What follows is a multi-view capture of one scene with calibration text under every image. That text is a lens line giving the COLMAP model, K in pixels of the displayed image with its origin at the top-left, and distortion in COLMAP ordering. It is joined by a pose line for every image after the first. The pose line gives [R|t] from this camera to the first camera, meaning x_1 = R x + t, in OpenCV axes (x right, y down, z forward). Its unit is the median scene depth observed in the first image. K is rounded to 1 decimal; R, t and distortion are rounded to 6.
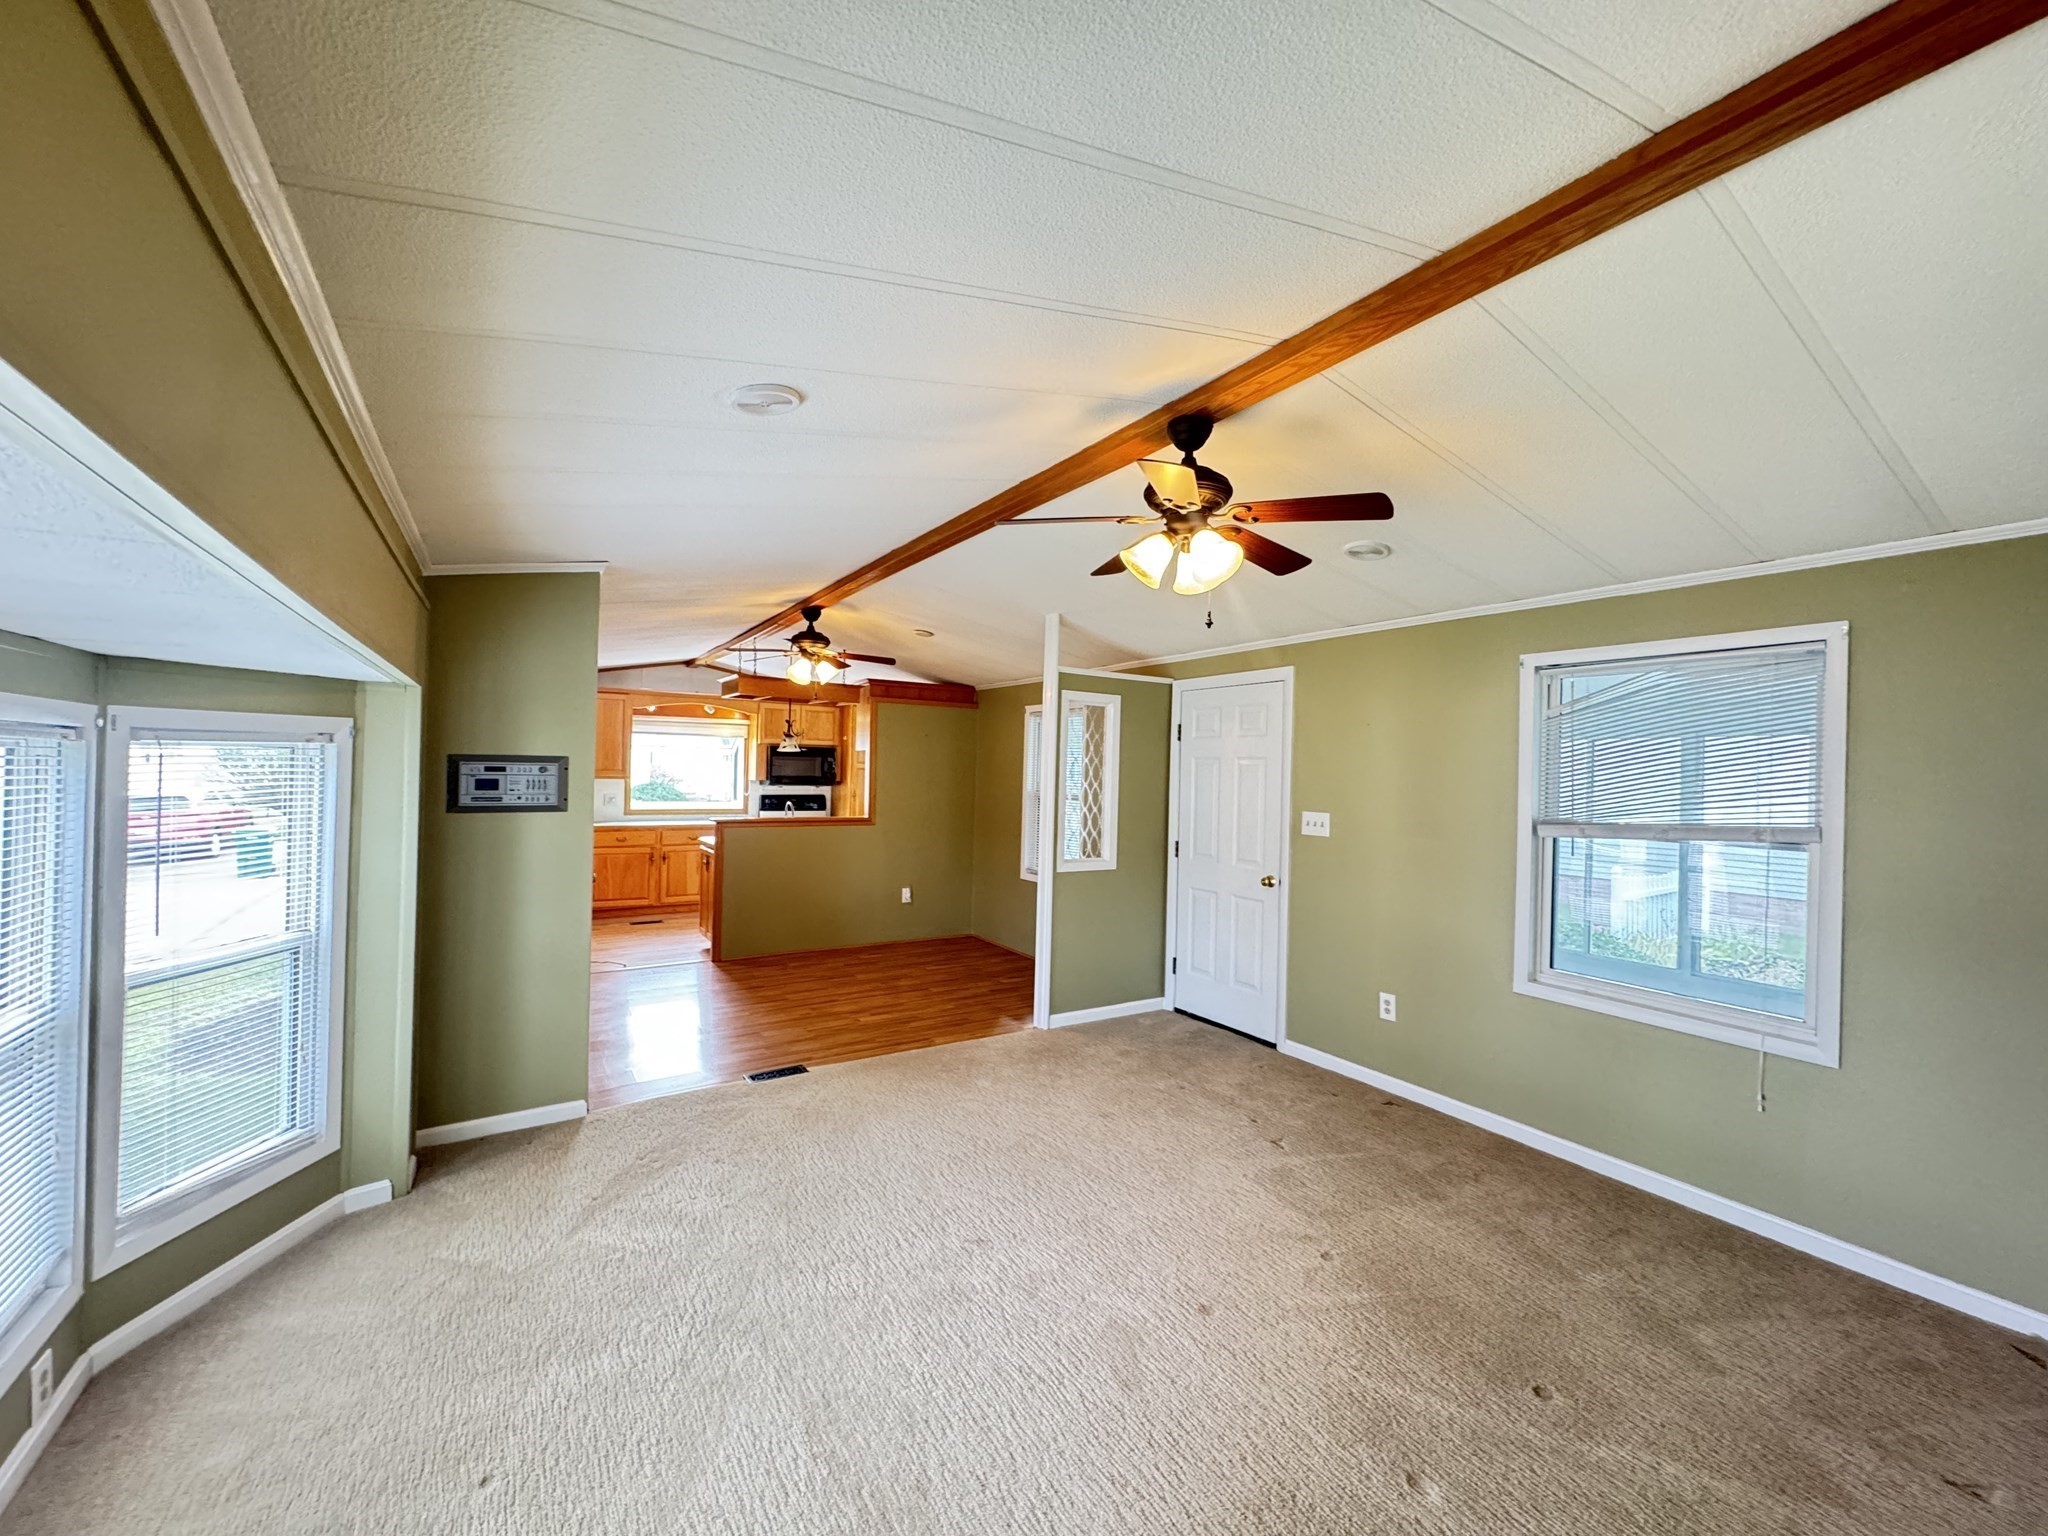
lens RADIAL K [[822.2, 0, 1030.8], [0, 822.2, 770.1], [0, 0, 1]] dist [-0.000293, -0.000639]
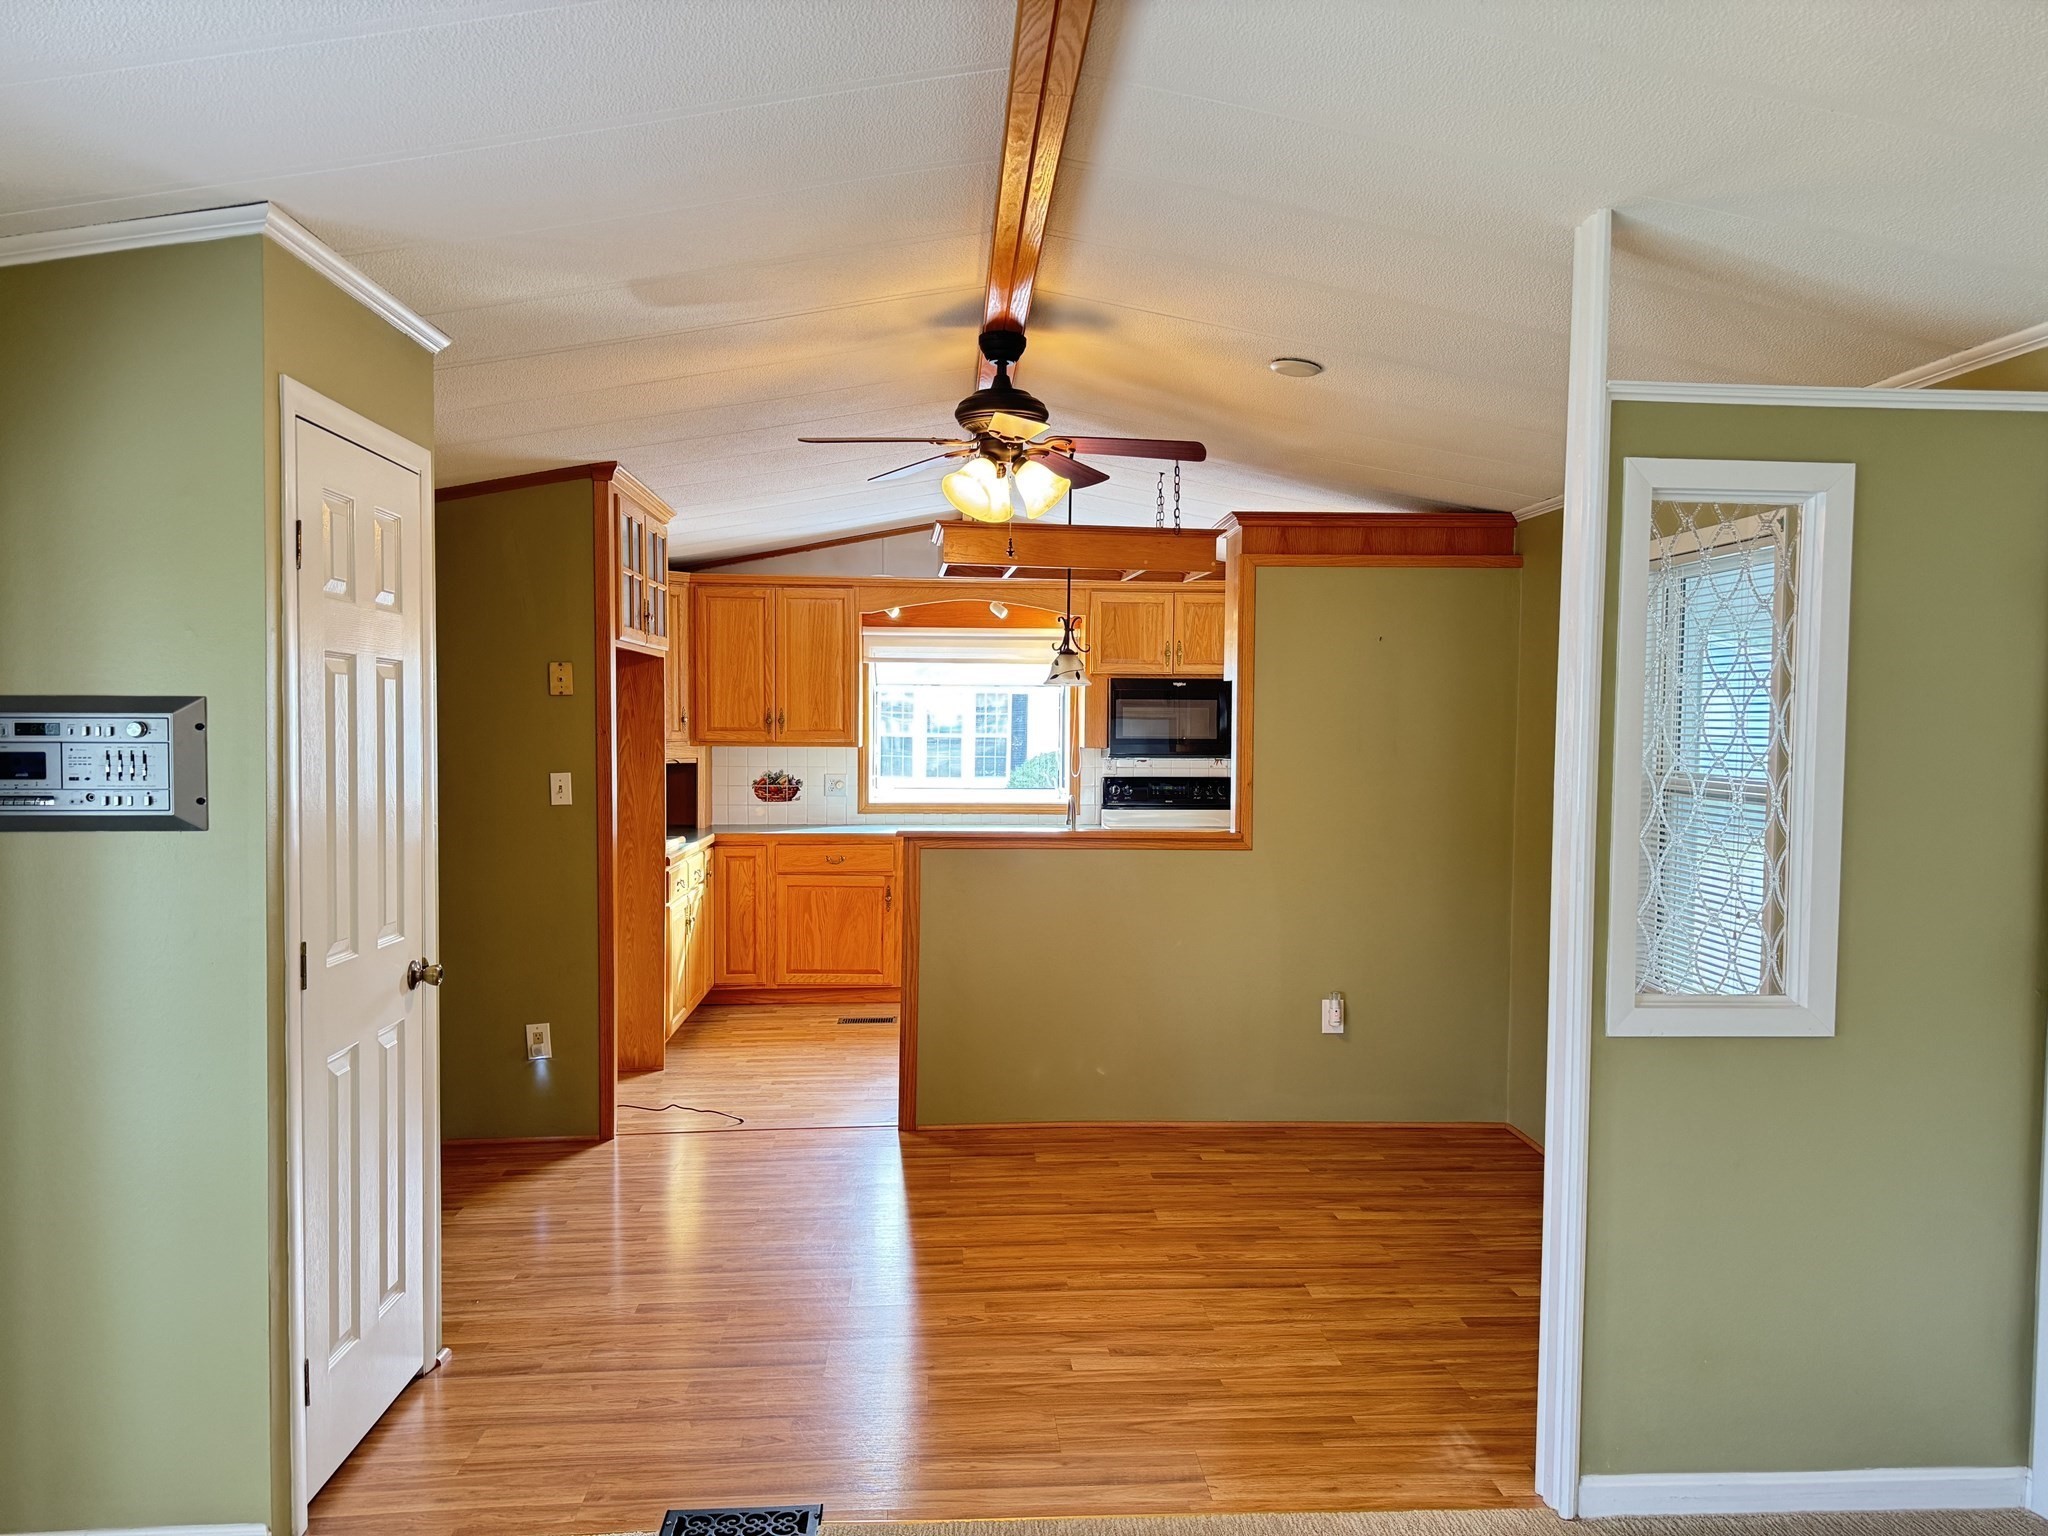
lens RADIAL K [[1437.3, 0, 1035.0], [0, 1437.3, 764.4], [0, 0, 1]] dist [0.047294, -0.038506]
pose [[0.875056, 0.000151, -0.484021, 0.092812], [0.012287, 0.999671, 0.022525, 0.003739], [0.483865, -0.025657, 0.874767, 0.343958]]
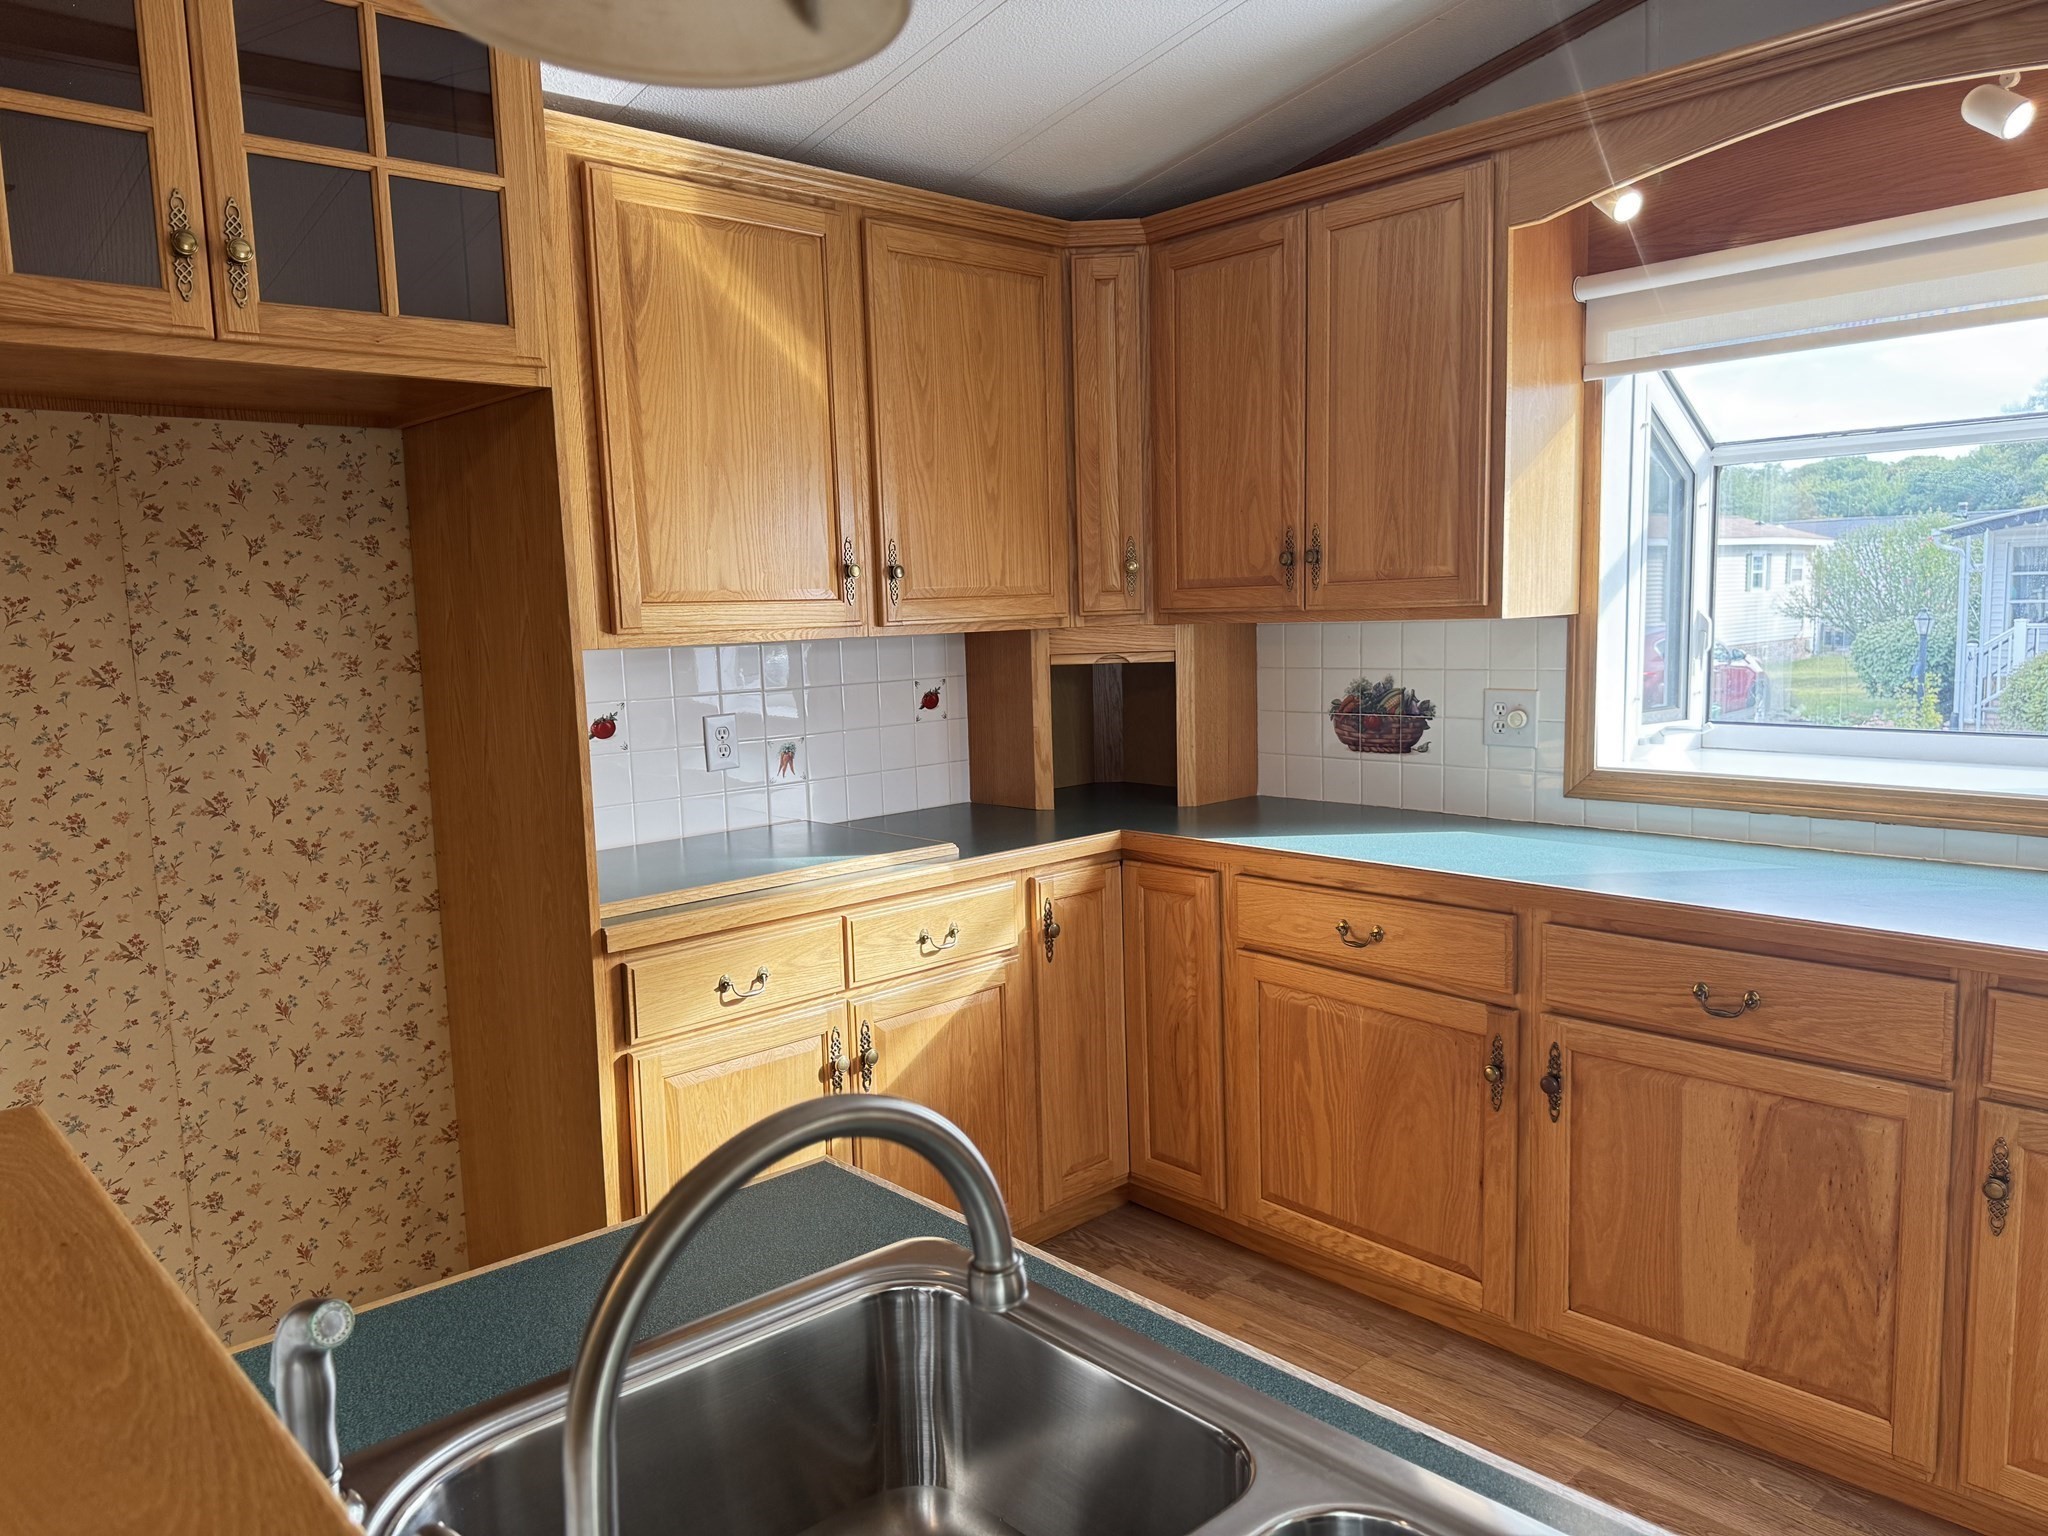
lens RADIAL K [[1437.3, 0, 1016.1], [0, 1437.3, 768.6], [0, 0, 1]] dist [0.047294, -0.038506]
pose [[0.158648, 0.093676, -0.982881, -0.249551], [0.031629, 0.994496, 0.099888, 0.011633], [0.986828, -0.046935, 0.154812, 1.203635]]
